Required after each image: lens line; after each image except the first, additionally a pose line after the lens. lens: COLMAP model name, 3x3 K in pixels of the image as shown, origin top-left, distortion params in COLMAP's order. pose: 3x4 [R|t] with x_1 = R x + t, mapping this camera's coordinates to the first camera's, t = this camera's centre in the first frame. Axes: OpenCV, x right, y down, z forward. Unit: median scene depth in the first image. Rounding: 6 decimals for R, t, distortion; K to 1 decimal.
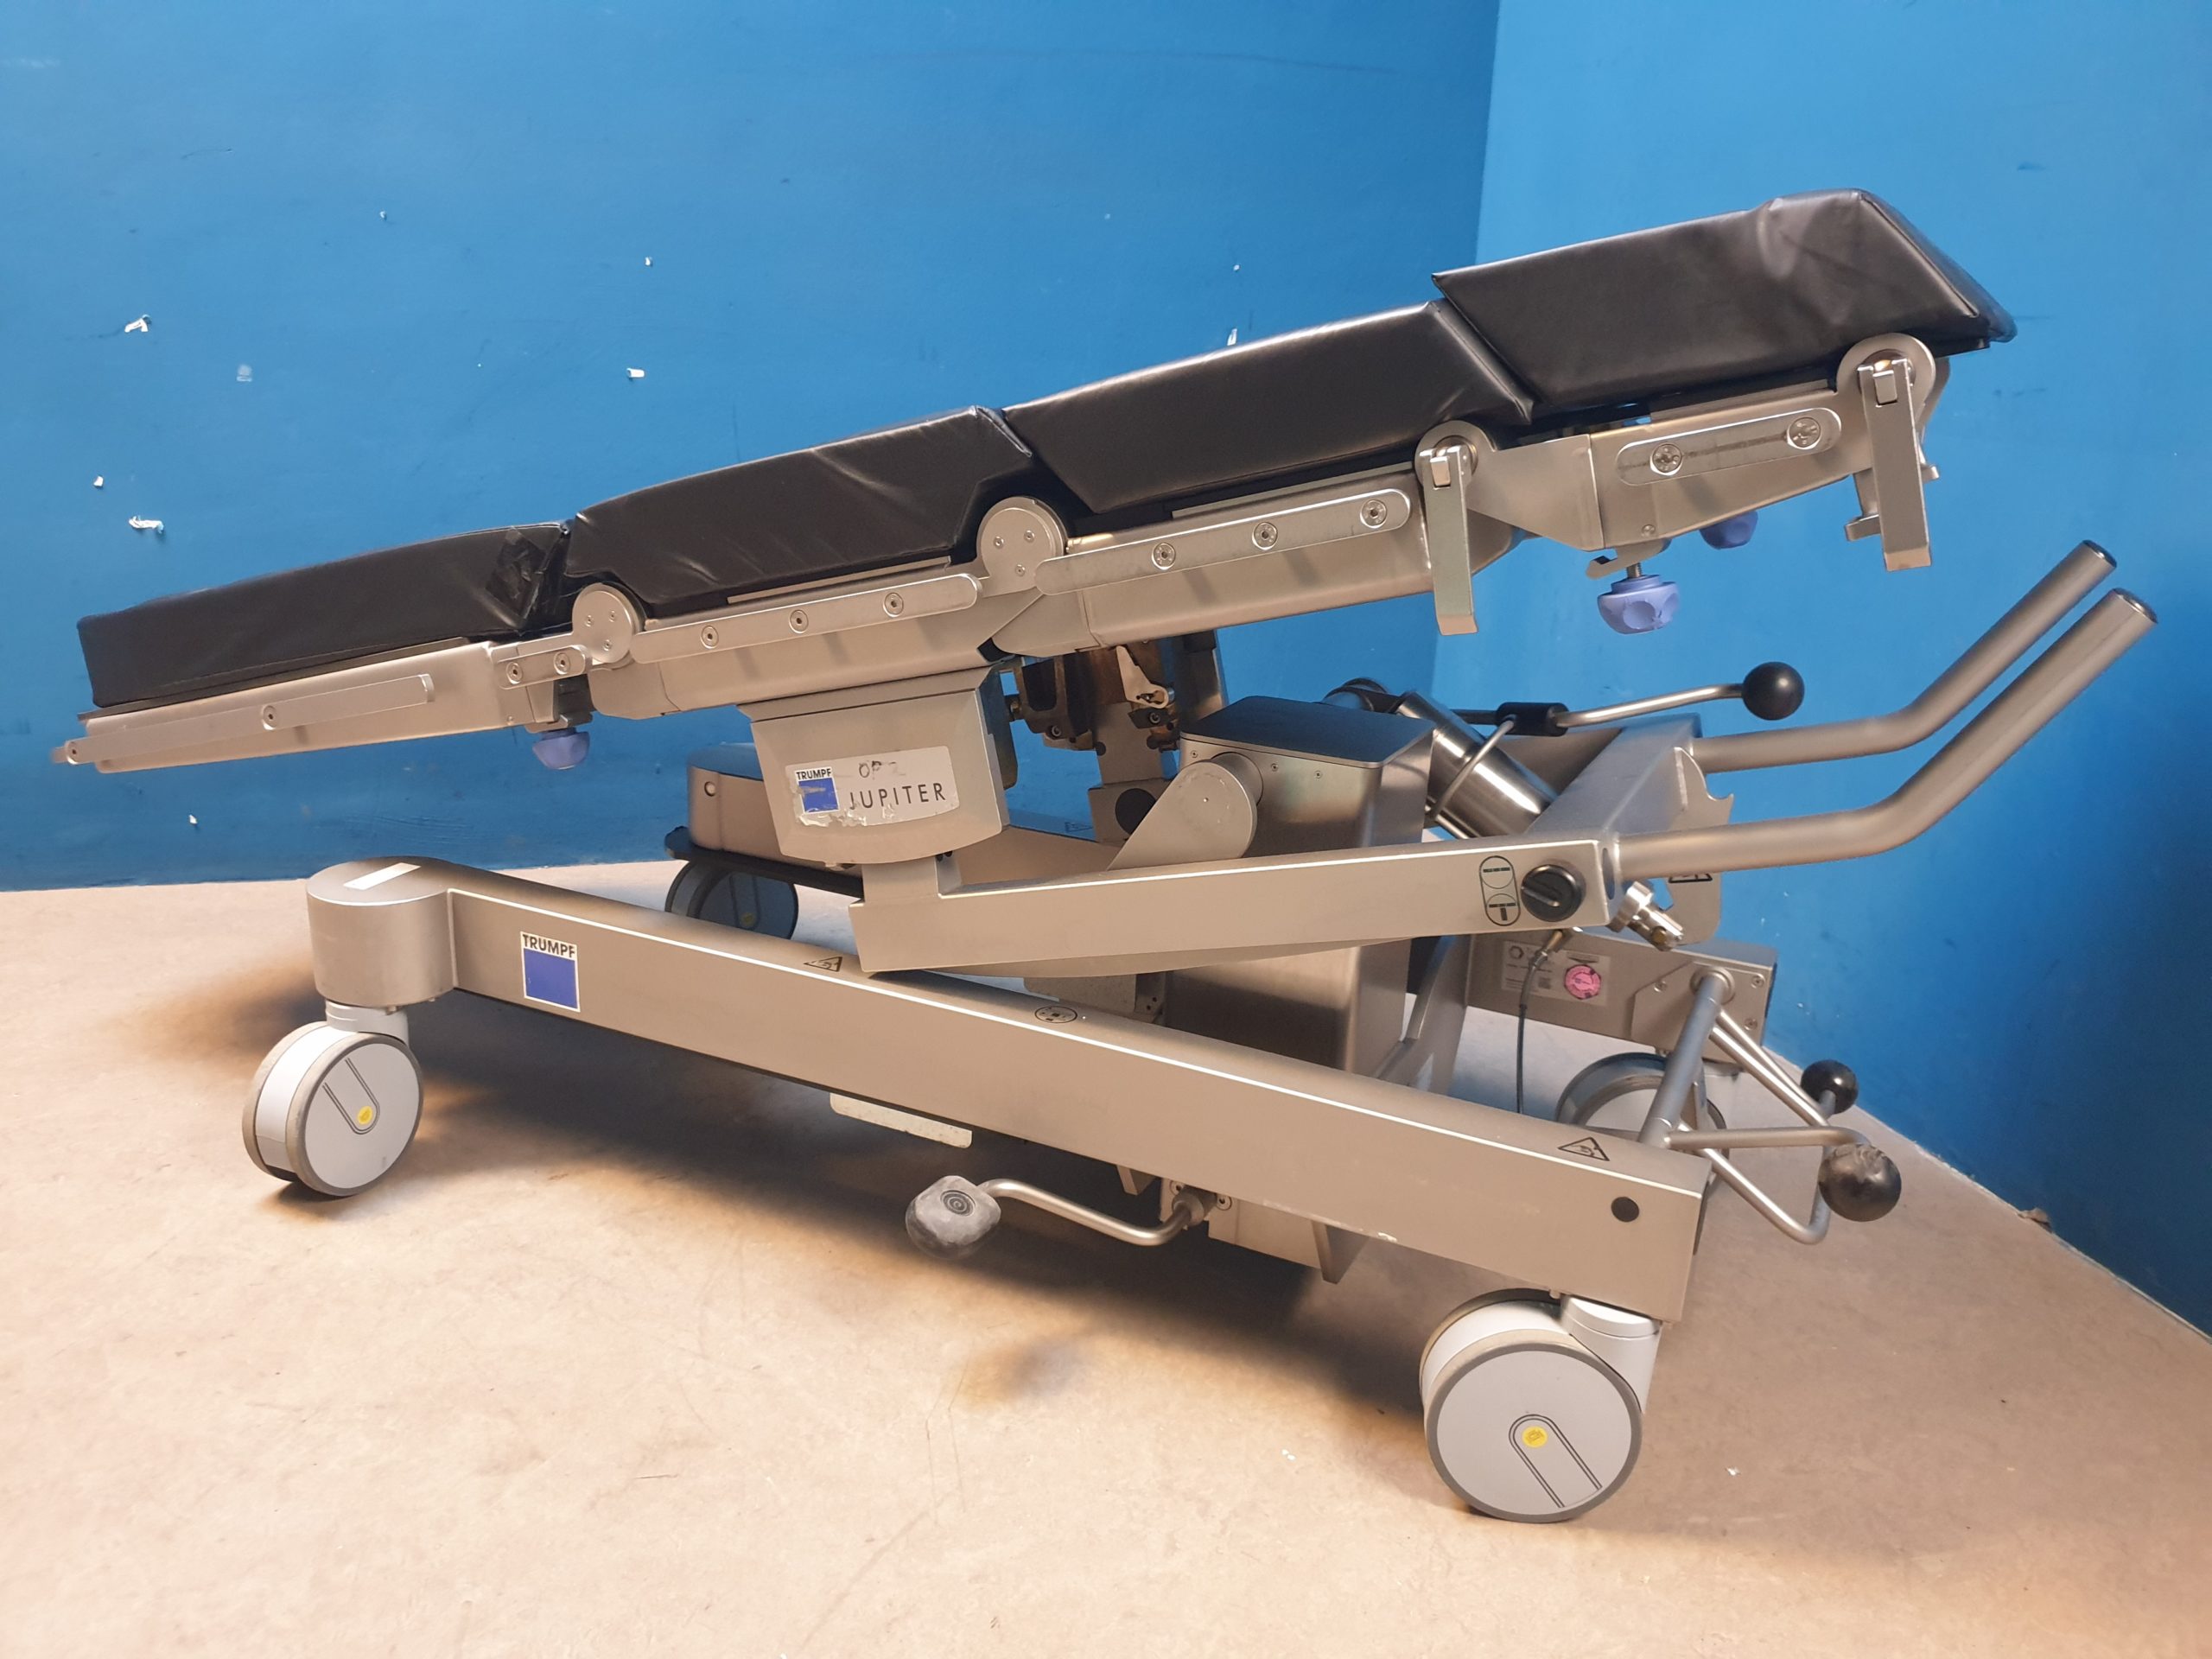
lens RADIAL K [[1759.0, 0, 1087.6], [0, 1759.0, 820.5], [0, 0, 1]] dist [-0.003166, 0.029226]
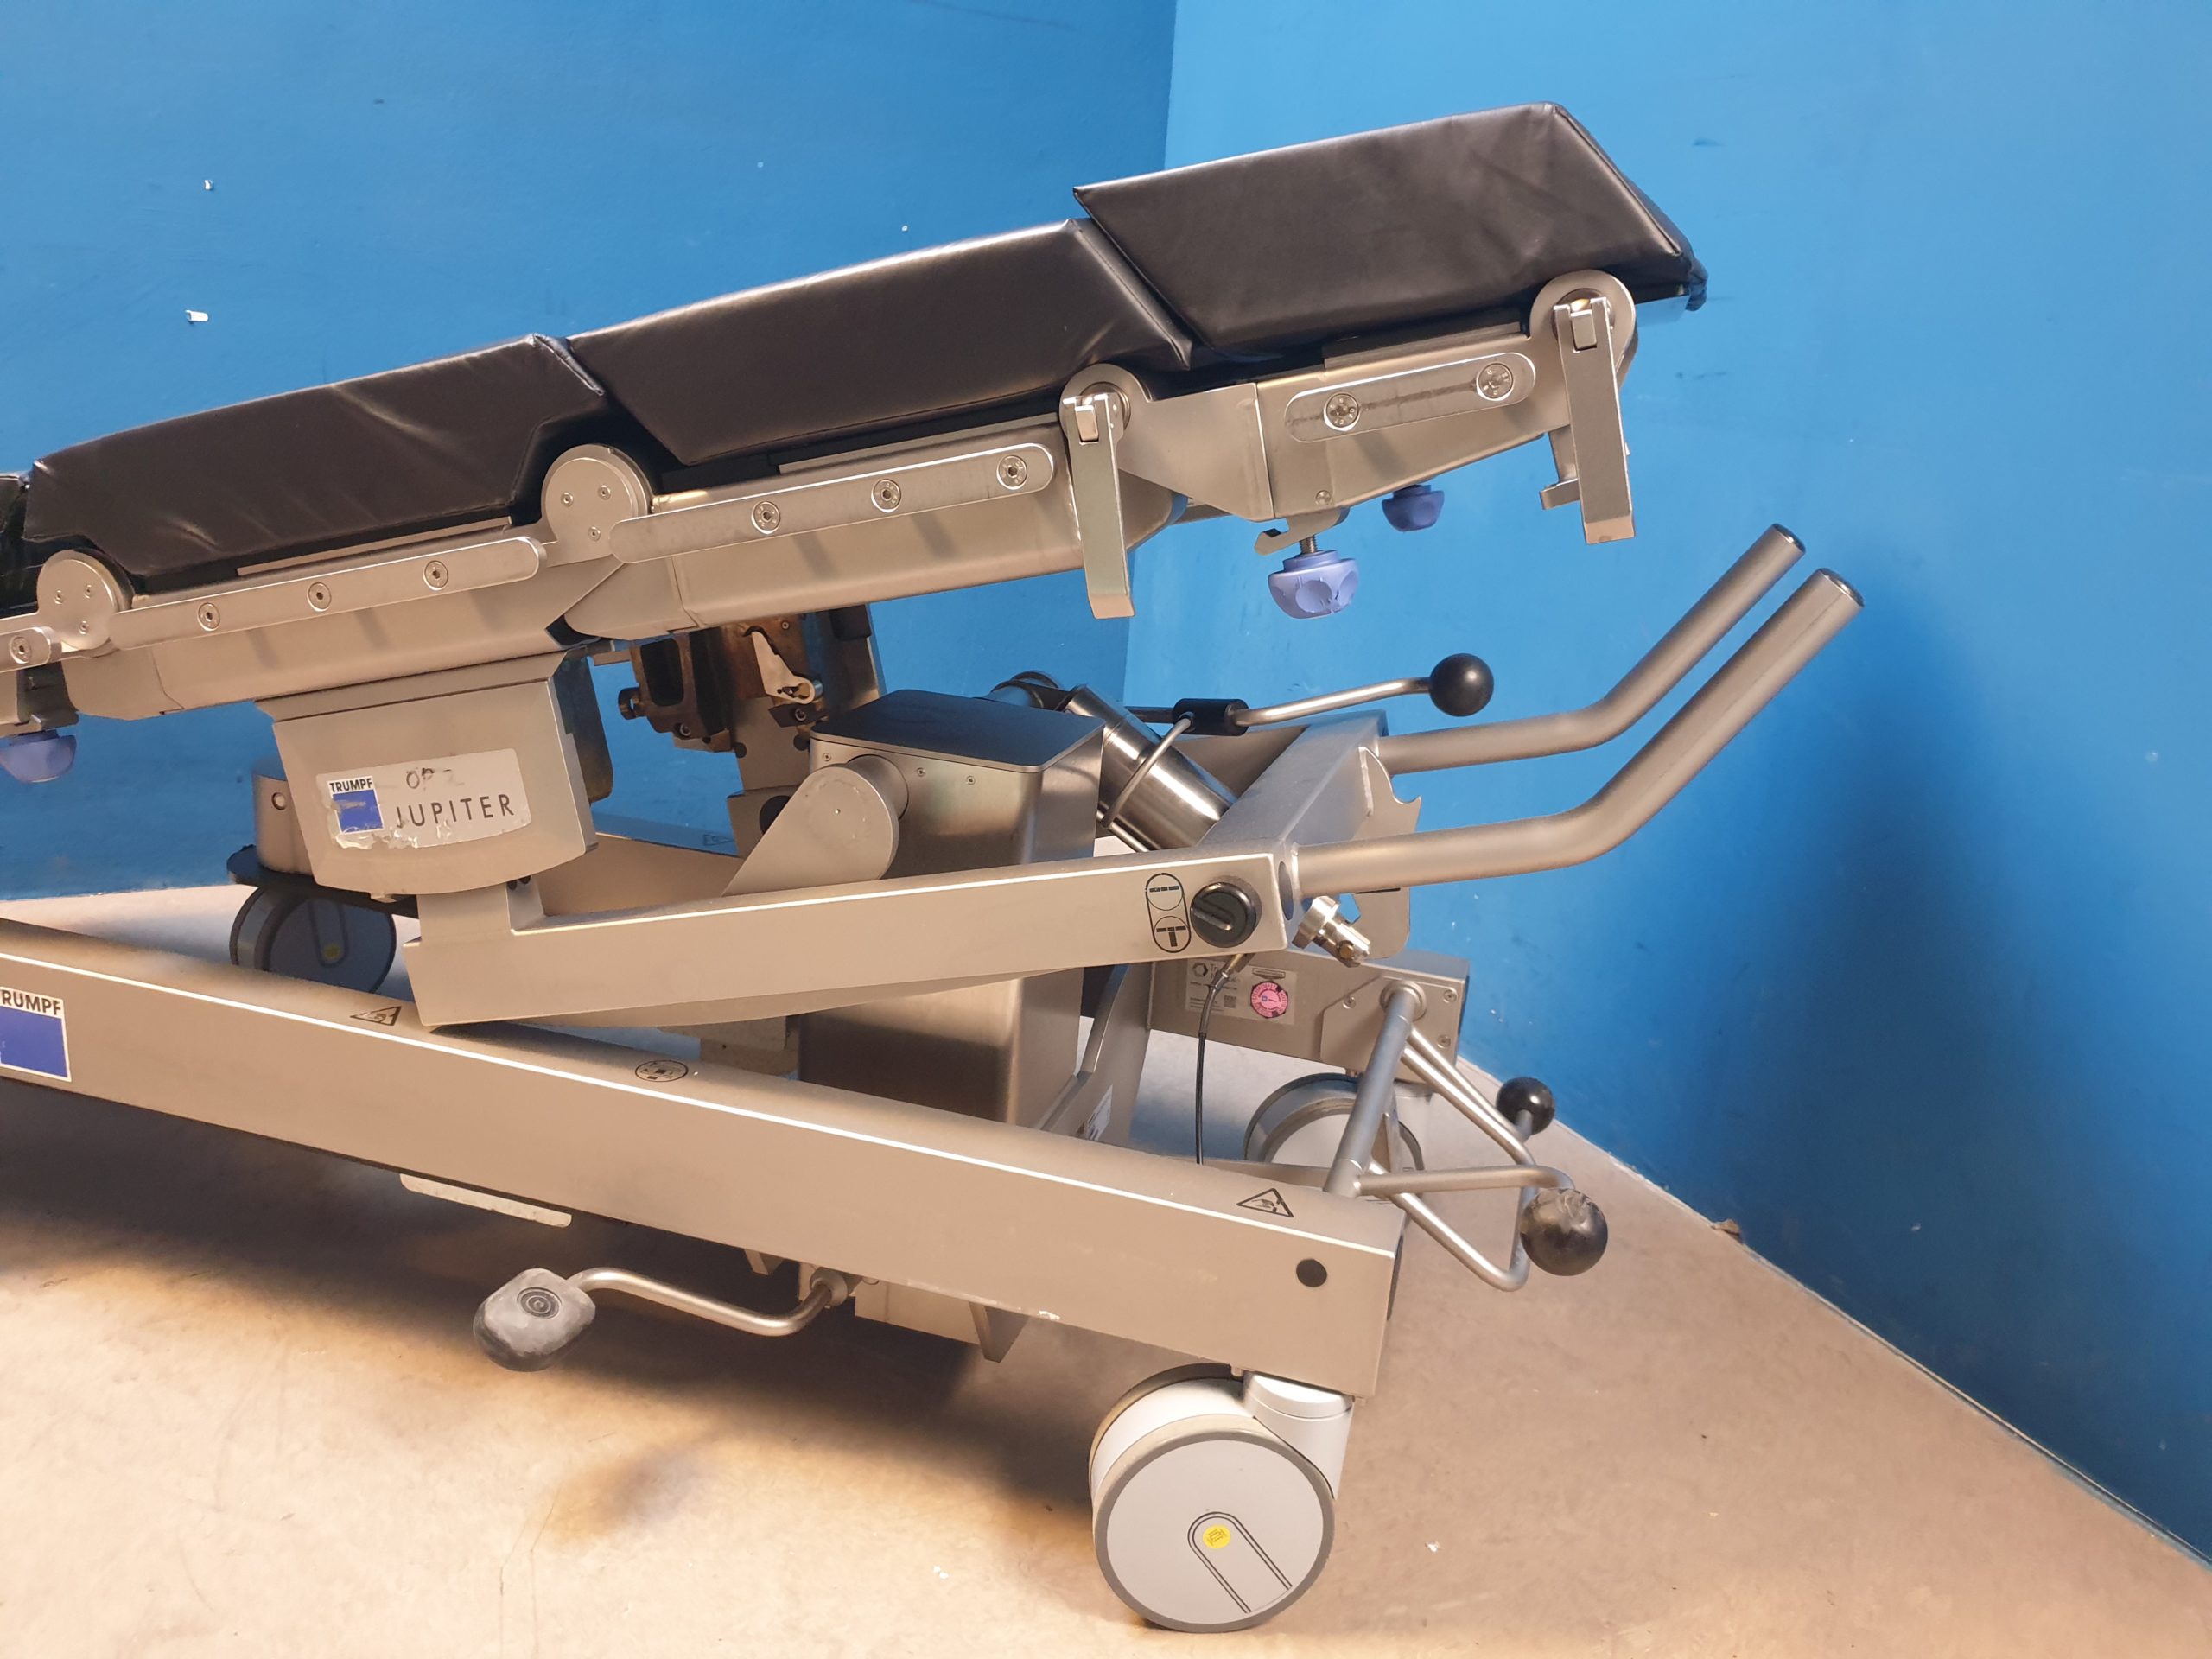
lens RADIAL K [[1759.0, 0, 1114.7], [0, 1759.0, 819.3], [0, 0, 1]] dist [-0.003166, 0.029226]
pose [[0.984564, -0.013474, 0.174506, 0.051505], [0.013483, 0.999908, 0.001132, -0.006852], [-0.174506, 0.001238, 0.984655, 0.134339]]
